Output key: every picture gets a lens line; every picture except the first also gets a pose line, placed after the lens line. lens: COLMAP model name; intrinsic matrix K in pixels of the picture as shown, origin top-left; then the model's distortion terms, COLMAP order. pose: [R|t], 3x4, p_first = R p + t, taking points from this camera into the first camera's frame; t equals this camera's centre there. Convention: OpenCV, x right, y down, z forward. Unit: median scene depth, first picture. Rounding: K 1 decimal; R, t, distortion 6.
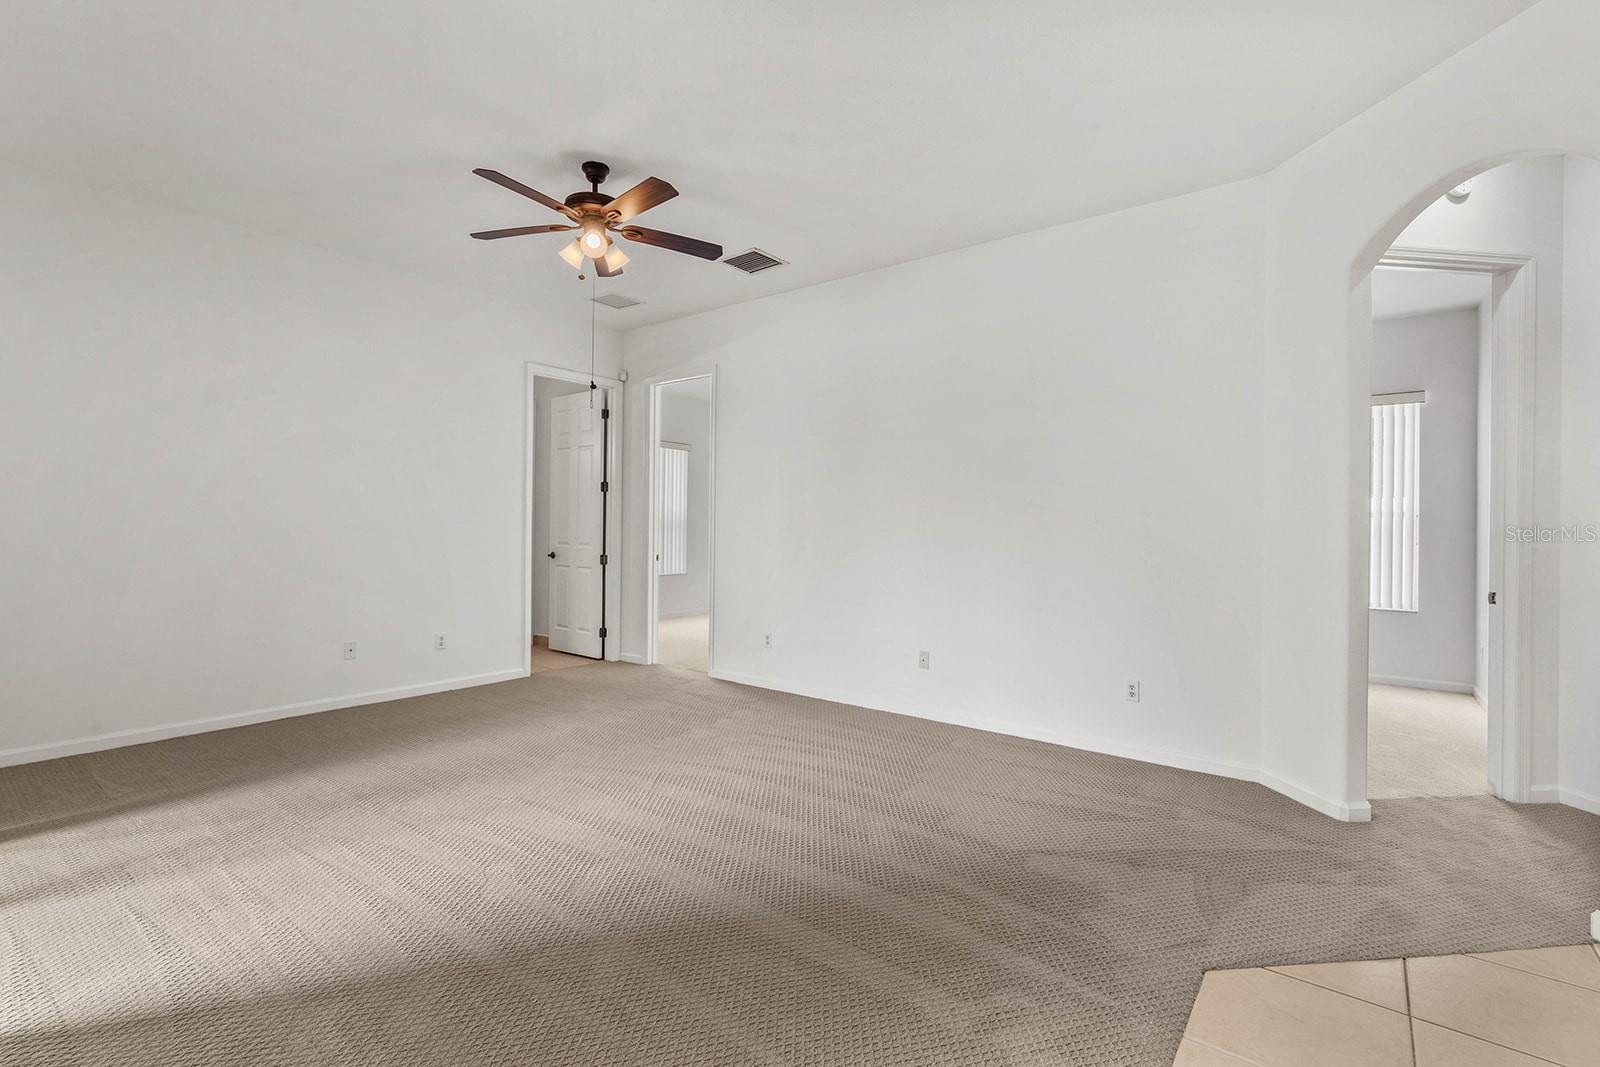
lens RADIAL K [[714.4, 0, 800.0], [0, 714.4, 533.5], [0, 0, 1]] dist [-0.020763, -0.000122]
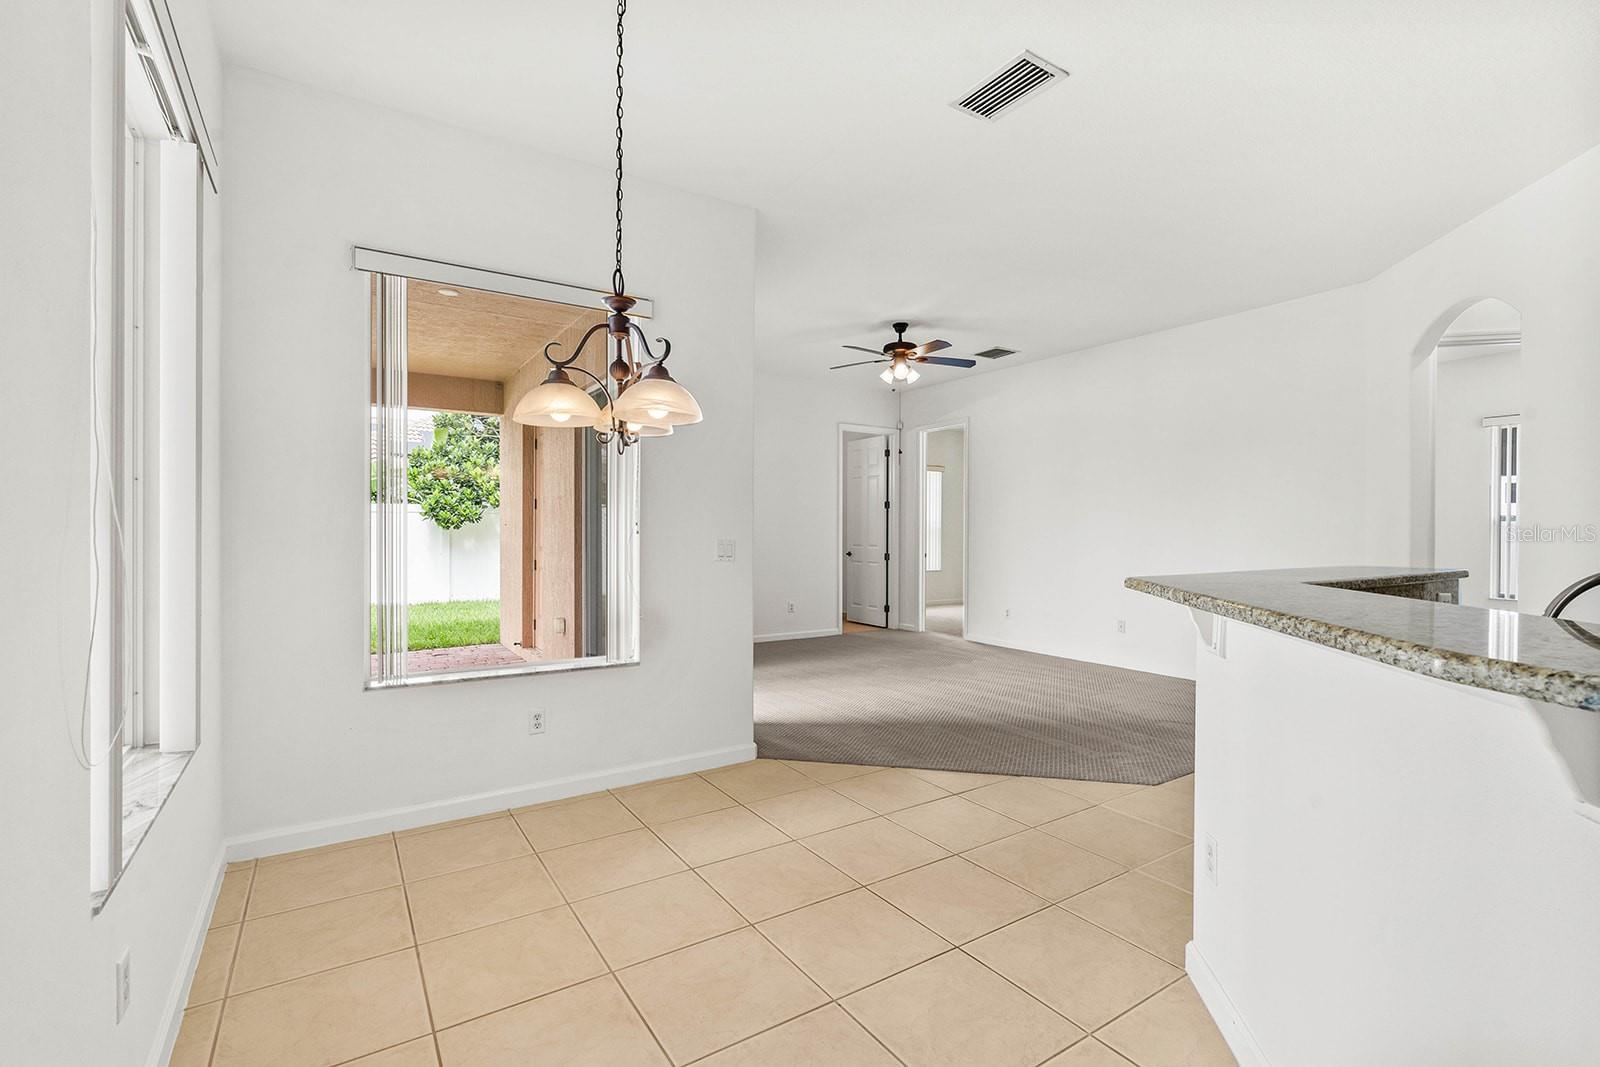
lens RADIAL K [[714.4, 0, 800.0], [0, 714.4, 533.5], [0, 0, 1]] dist [-0.020763, -0.000122]
pose [[0.944499, -0.005963, -0.328460, 0.026823], [0.003493, 0.999961, -0.008110, 0.001662], [0.328495, 0.006513, 0.944483, -0.407507]]
